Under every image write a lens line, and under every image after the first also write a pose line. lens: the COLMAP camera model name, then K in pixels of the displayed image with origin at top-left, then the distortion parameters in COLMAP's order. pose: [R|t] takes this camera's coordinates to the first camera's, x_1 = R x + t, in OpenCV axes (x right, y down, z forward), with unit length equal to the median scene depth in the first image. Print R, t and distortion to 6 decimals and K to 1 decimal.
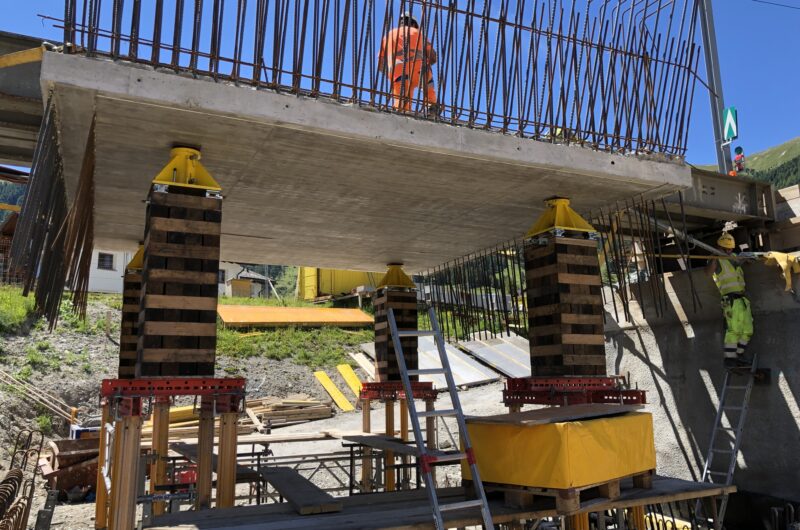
lens RADIAL K [[663.8, 0, 398.2], [0, 663.8, 265.8], [0, 0, 1]] dist [0.016276, 0.004644]
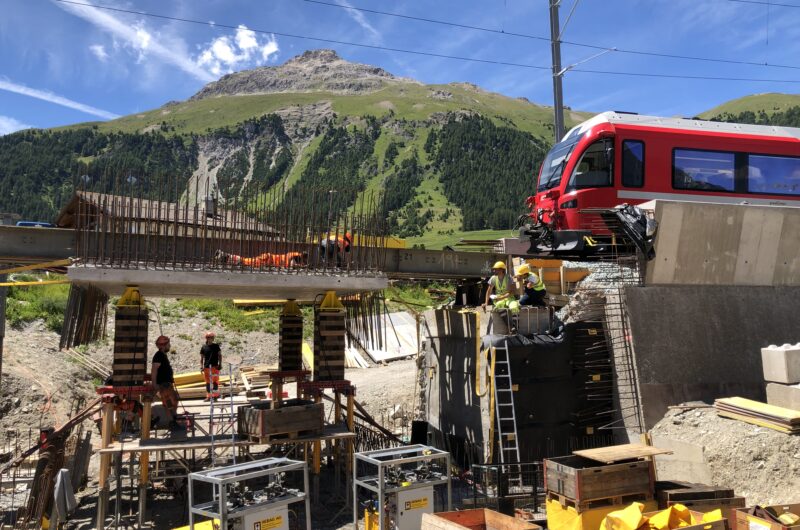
lens RADIAL K [[660.9, 0, 401.4], [0, 660.9, 265.2], [0, 0, 1]] dist [0.007576, 0.000728]
pose [[0.997555, -0.003538, -0.069795, 0.222813], [0.008834, 0.997090, 0.075715, -0.120737], [0.069324, -0.076146, 0.994684, -0.352945]]
